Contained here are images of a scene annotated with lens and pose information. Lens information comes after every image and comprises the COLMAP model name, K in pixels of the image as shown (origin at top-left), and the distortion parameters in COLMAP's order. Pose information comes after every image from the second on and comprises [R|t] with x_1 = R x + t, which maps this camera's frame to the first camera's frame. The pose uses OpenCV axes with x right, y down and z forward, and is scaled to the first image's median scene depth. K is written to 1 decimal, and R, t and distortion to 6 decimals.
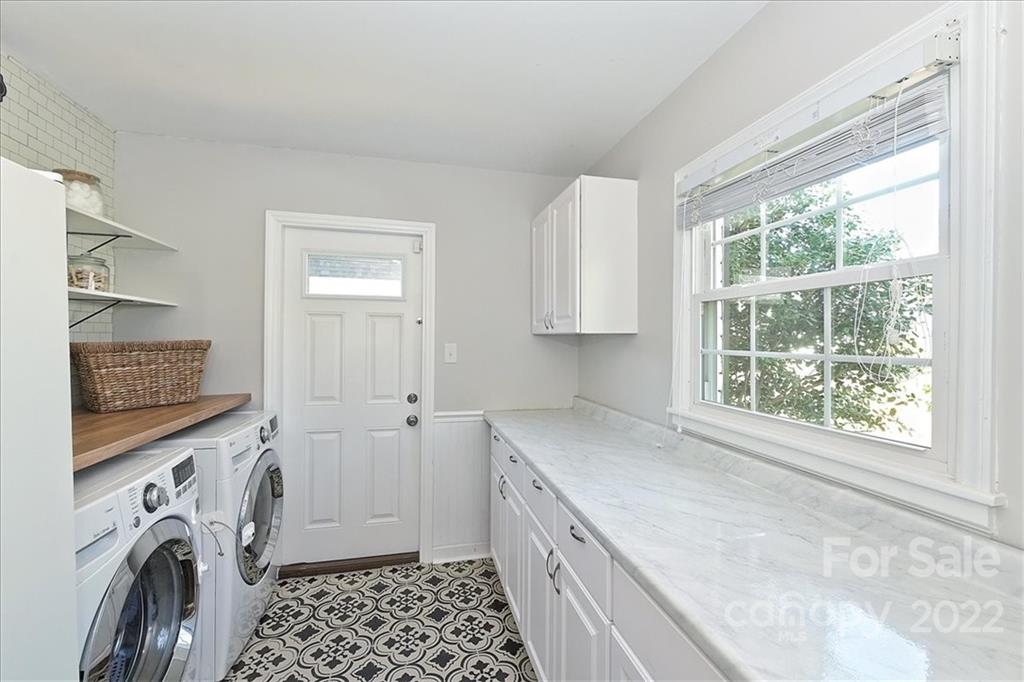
lens RADIAL K [[420.1, 0, 520.7], [0, 420.1, 340.3], [0, 0, 1]] dist [0.002167, -0.000274]
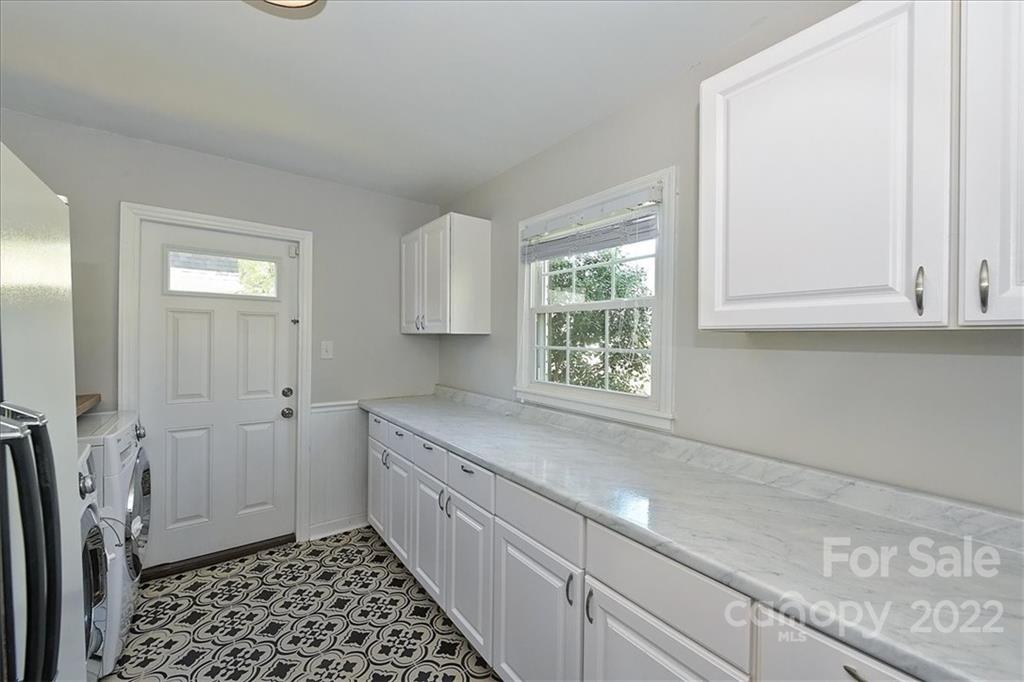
lens RADIAL K [[408.6, 0, 514.8], [0, 408.6, 340.8], [0, 0, 1]] dist [-0.000886, -0.000112]
pose [[0.917613, 0.001315, 0.397473, -0.153556], [-0.004017, 0.999974, 0.005965, -0.002567], [-0.397455, -0.007070, 0.917594, -0.210612]]
